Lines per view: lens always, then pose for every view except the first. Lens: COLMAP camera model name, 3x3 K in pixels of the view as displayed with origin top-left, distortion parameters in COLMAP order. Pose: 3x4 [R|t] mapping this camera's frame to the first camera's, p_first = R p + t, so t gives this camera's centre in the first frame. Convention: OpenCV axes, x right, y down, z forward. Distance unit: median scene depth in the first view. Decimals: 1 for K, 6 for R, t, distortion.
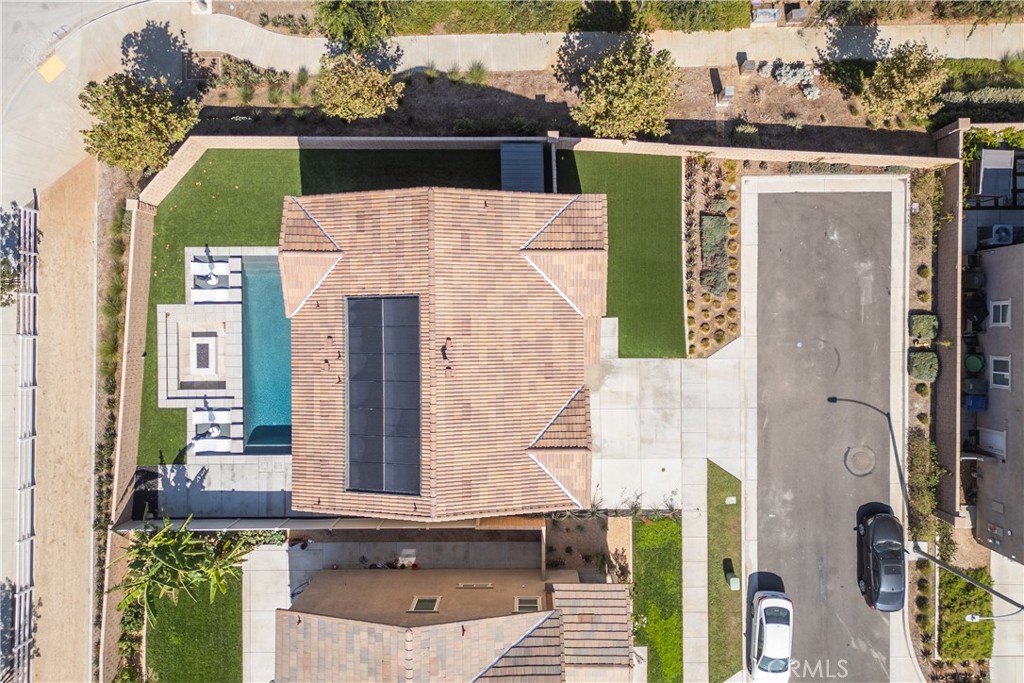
lens RADIAL K [[745.3, 0, 522.1], [0, 745.3, 343.4], [0, 0, 1]] dist [0.064970, -0.042796]
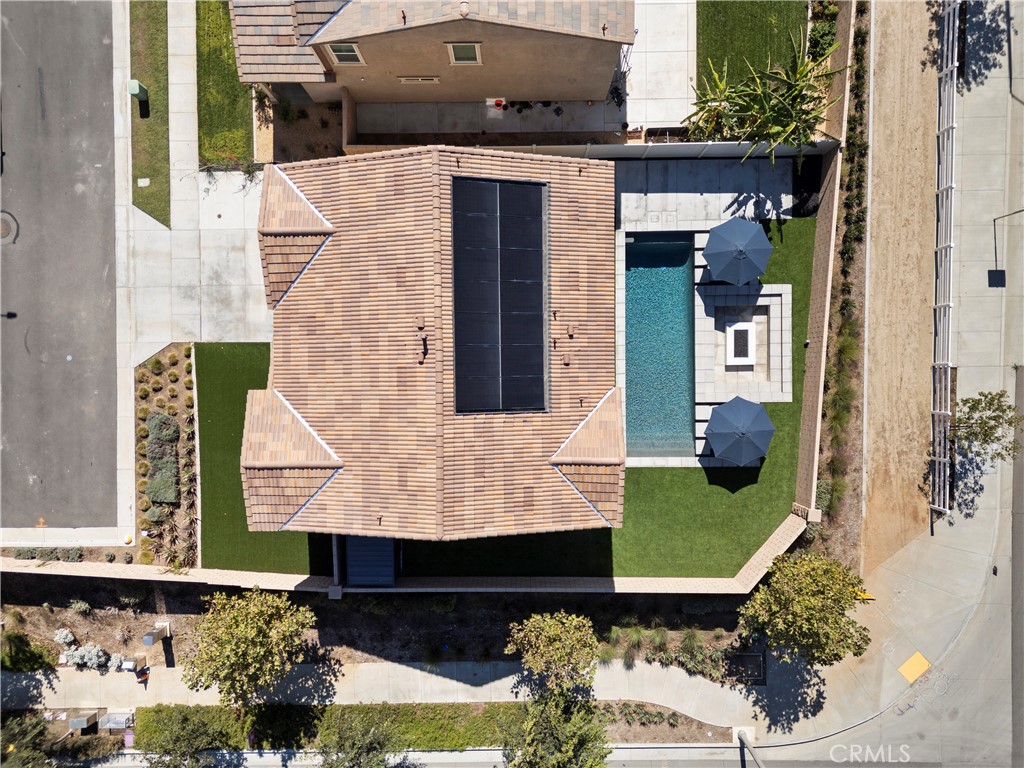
lens RADIAL K [[708.5, 0, 521.2], [0, 708.5, 377.4], [0, 0, 1]] dist [0.058065, -0.031265]
pose [[-0.999513, 0.002072, 0.031151, -0.202411], [-0.002620, -0.999843, -0.017552, -0.007829], [0.031110, -0.017626, 0.999361, 0.165538]]
